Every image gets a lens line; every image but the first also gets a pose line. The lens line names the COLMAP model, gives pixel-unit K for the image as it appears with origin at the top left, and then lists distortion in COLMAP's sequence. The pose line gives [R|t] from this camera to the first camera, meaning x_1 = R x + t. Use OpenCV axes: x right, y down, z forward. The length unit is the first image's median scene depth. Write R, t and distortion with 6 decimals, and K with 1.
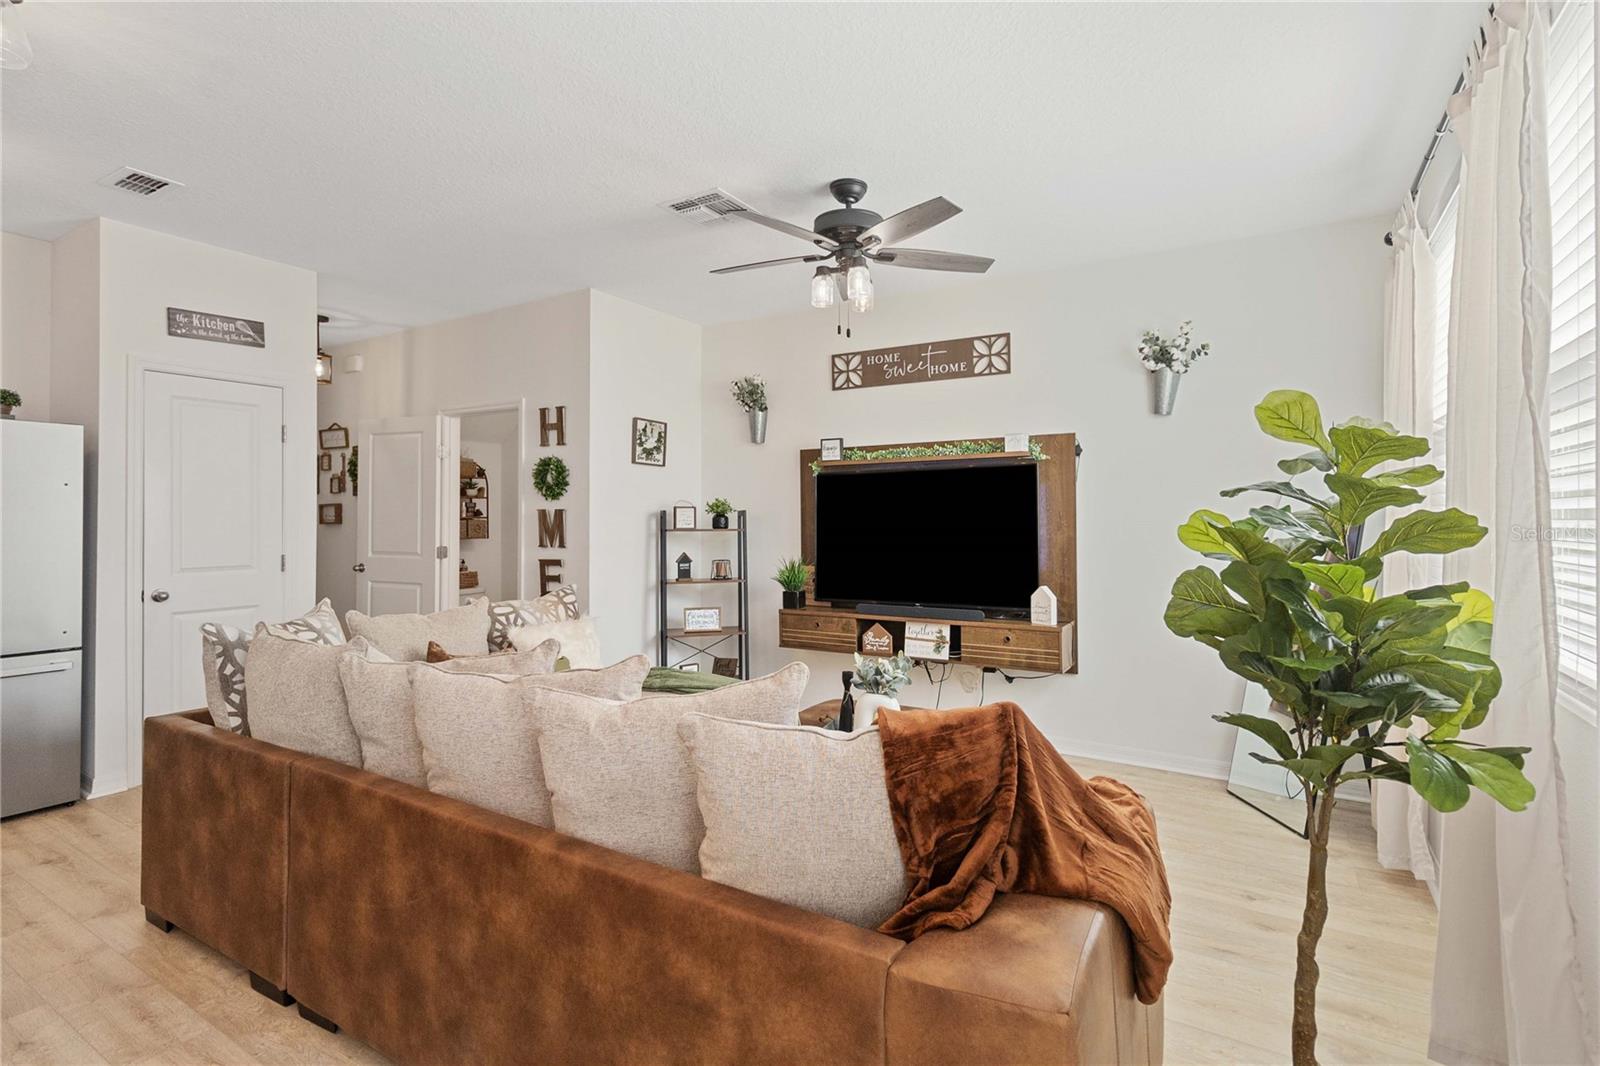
lens RADIAL K [[761.3, 0, 811.8], [0, 761.3, 510.9], [0, 0, 1]] dist [0.002554, 0.000975]
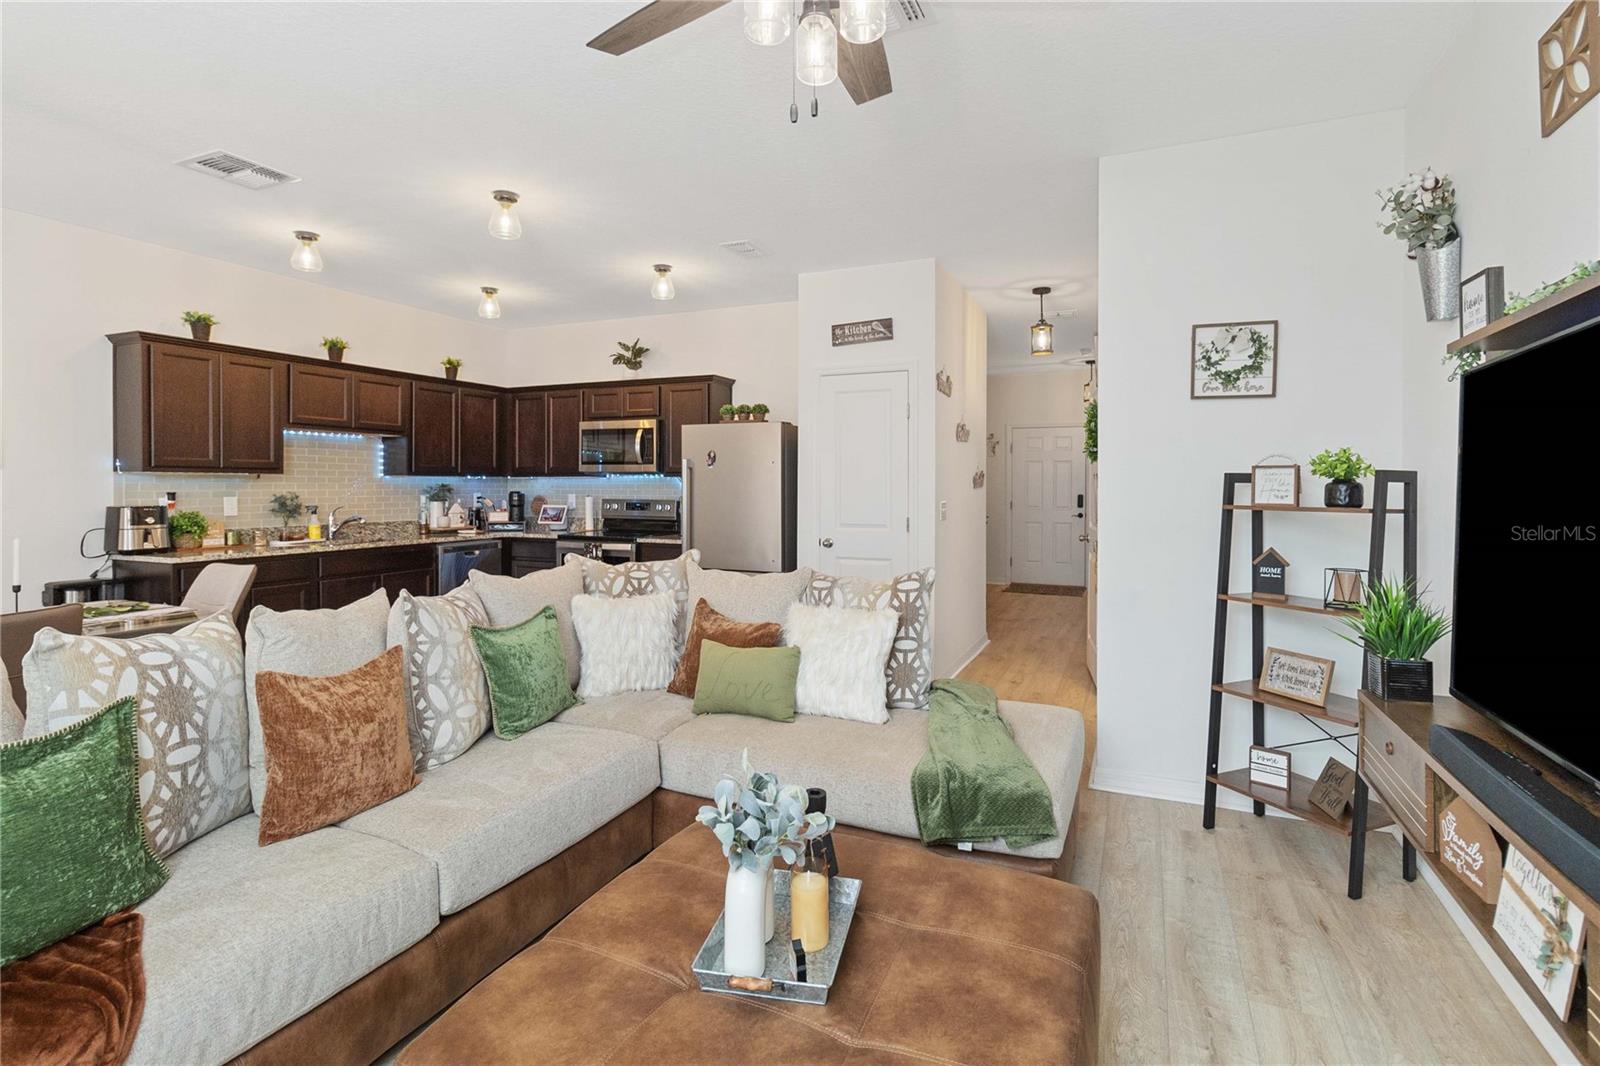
lens RADIAL K [[761.3, 0, 817.1], [0, 761.3, 499.1], [0, 0, 1]] dist [0.002554, 0.000975]
pose [[0.127907, 0.016050, -0.991656, 0.360901], [0.004845, 0.999847, 0.016807, 0.008300], [0.991774, -0.006954, 0.127810, 0.629141]]
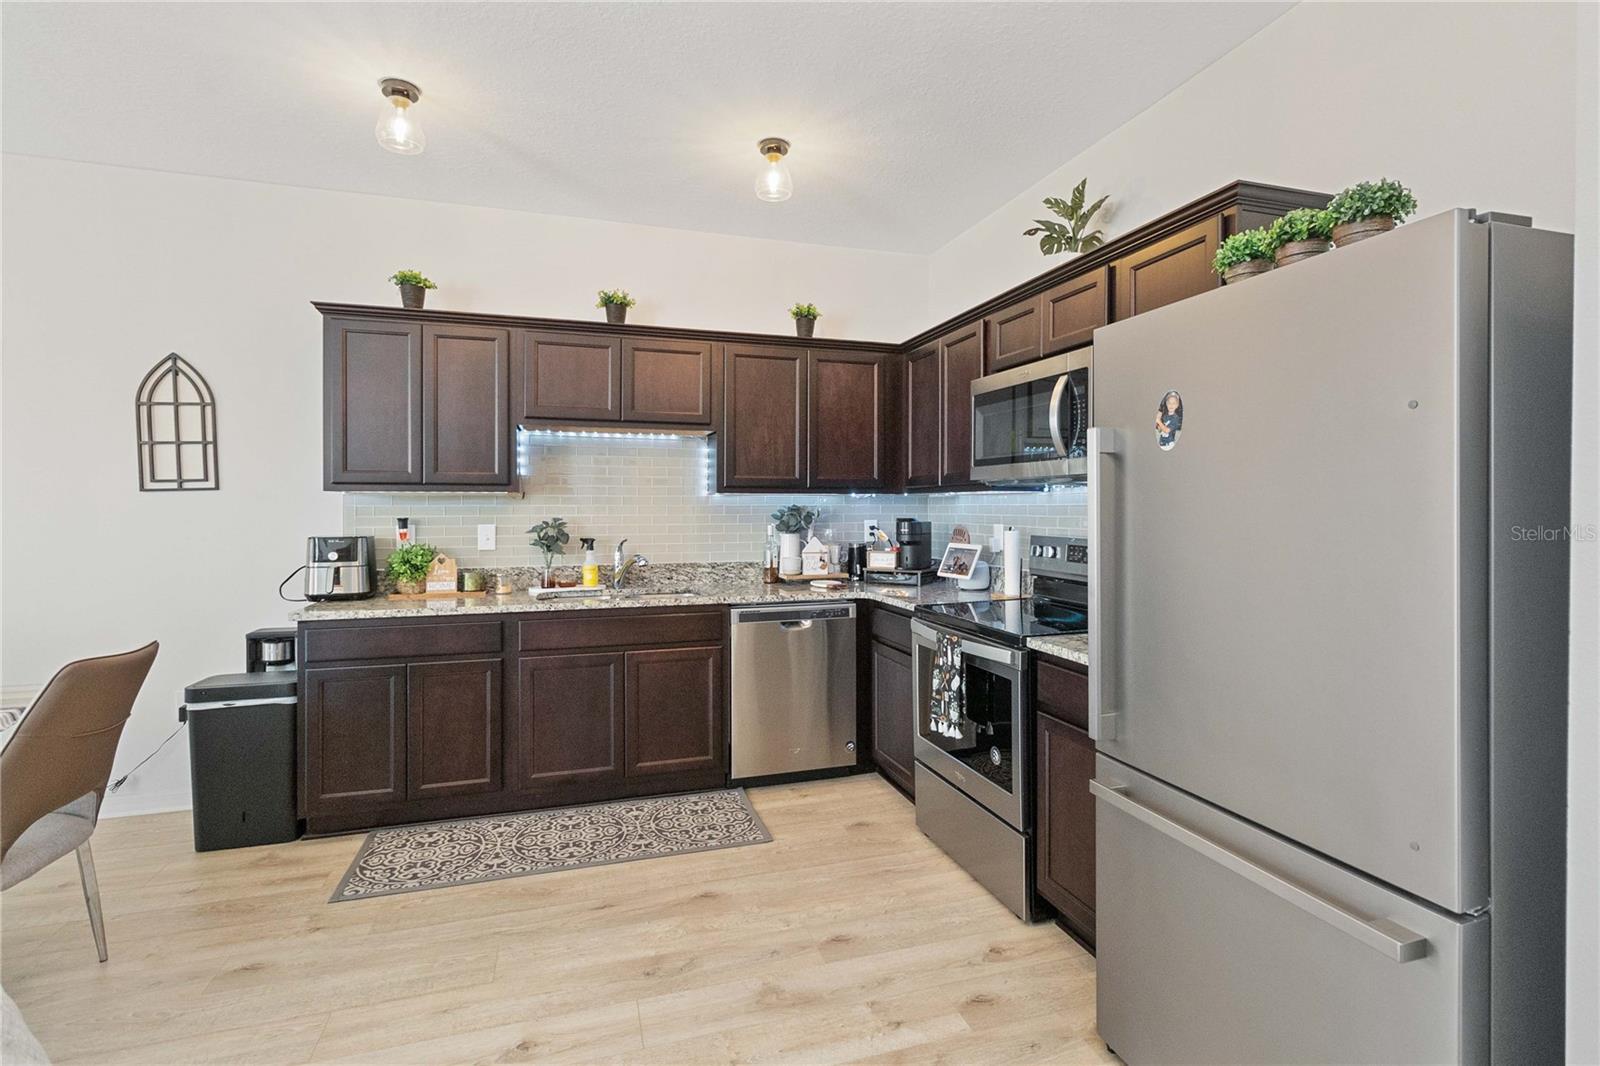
lens RADIAL K [[761.3, 0, 822.4], [0, 761.3, 513.9], [0, 0, 1]] dist [0.002554, 0.000975]
pose [[-0.645444, 0.005234, -0.763790, -0.389742], [0.004457, 0.999985, 0.003086, 0.007533], [0.763795, -0.001413, -0.645458, 0.715787]]
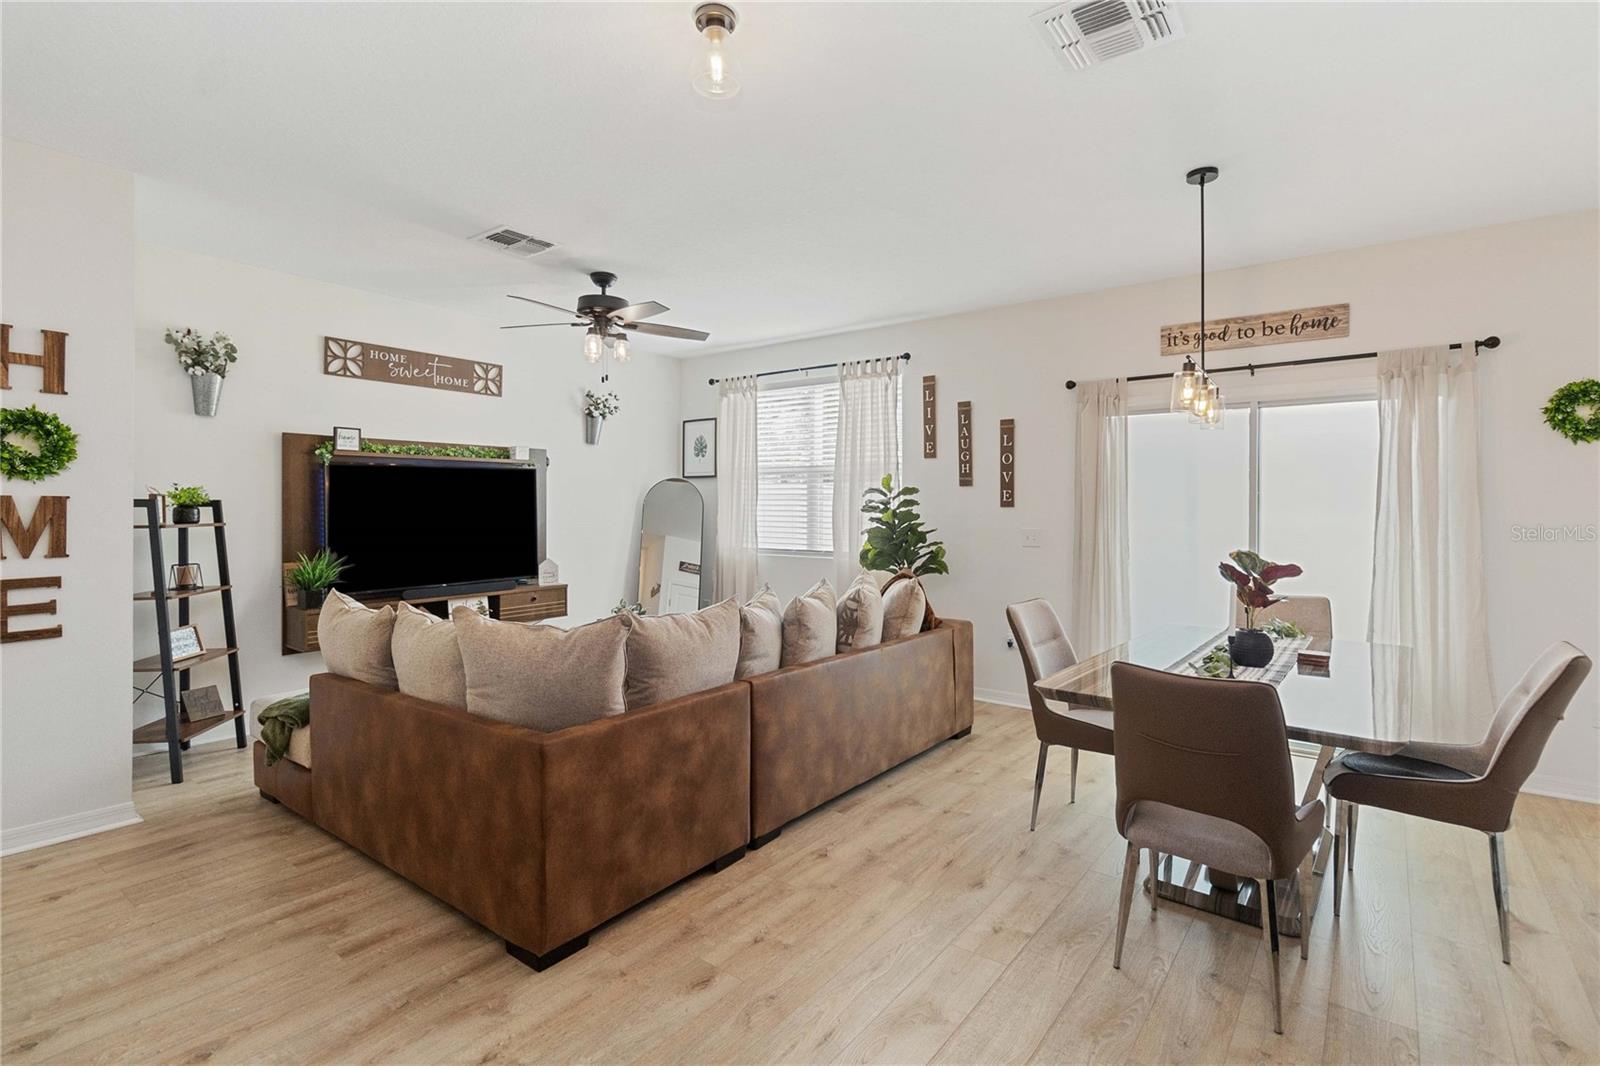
lens RADIAL K [[761.3, 0, 813.4], [0, 761.3, 508.5], [0, 0, 1]] dist [0.002554, 0.000975]
pose [[0.100928, -0.000499, 0.994894, -0.879726], [-0.014005, 0.999900, 0.001922, -0.002055], [-0.994795, -0.014128, 0.100911, 0.310788]]
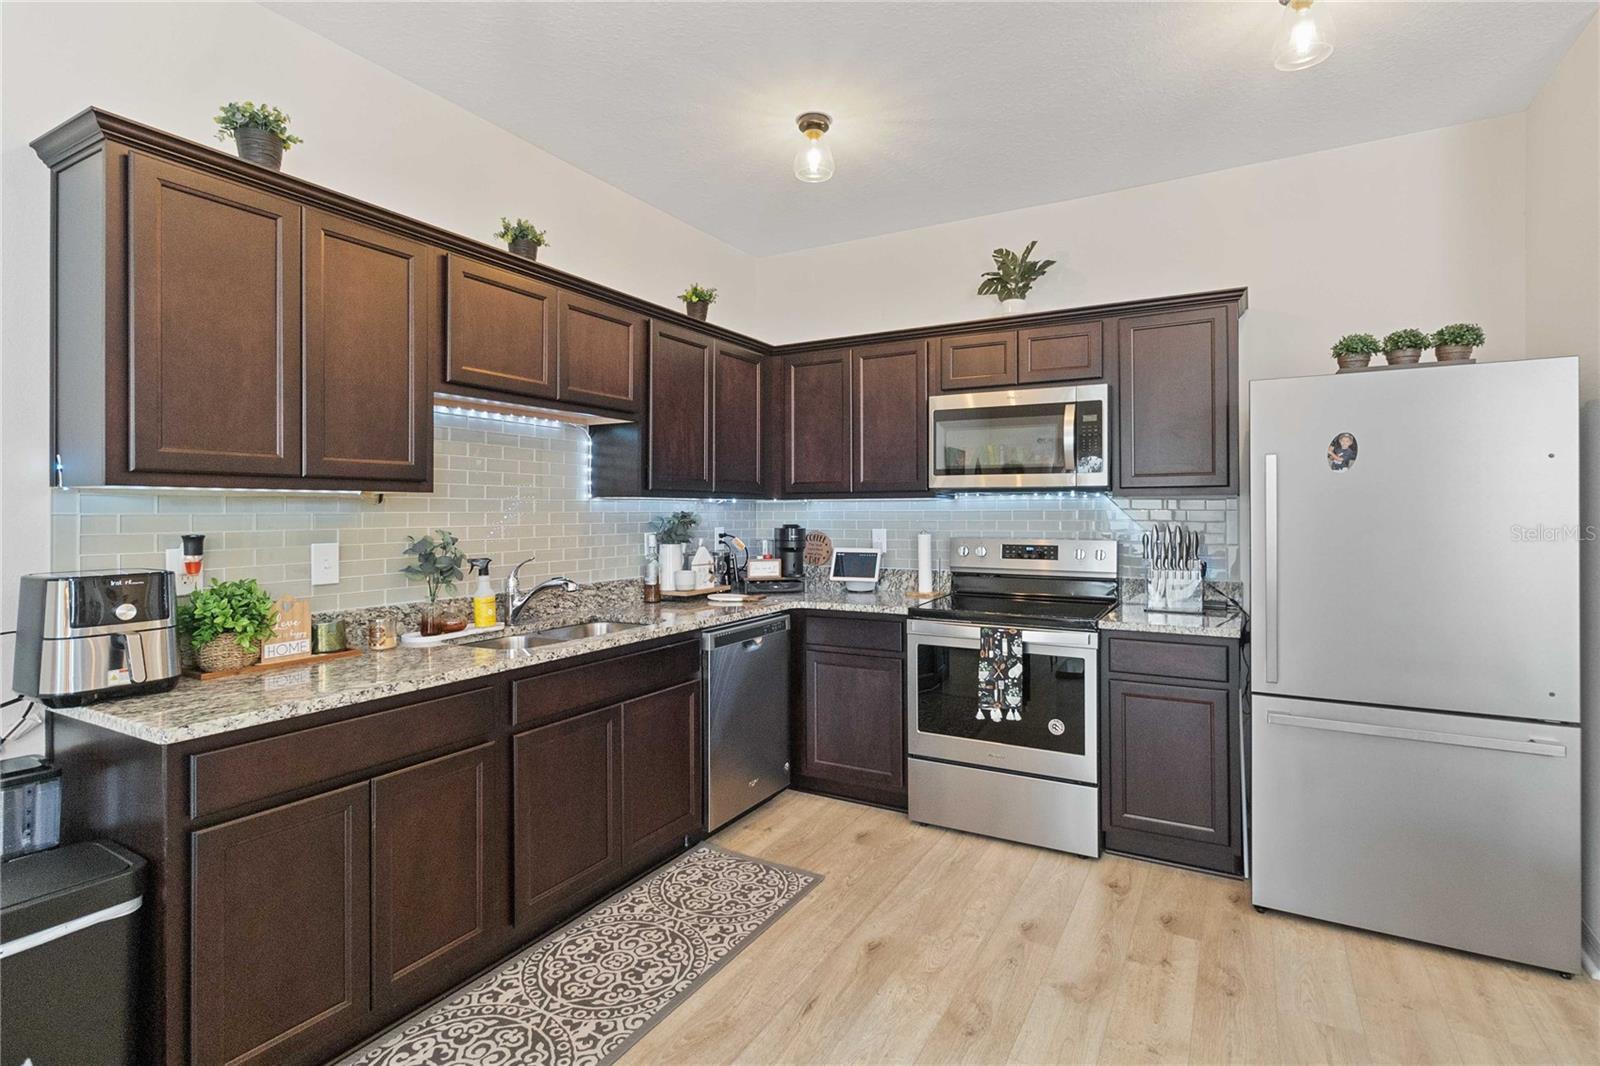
lens RADIAL K [[761.3, 0, 816.4], [0, 761.3, 516.0], [0, 0, 1]] dist [0.002554, 0.000975]
pose [[0.040778, 0.002123, -0.999166, -0.269812], [0.010890, 0.999937, 0.002569, 0.004115], [0.999109, -0.010986, 0.040752, 0.264887]]
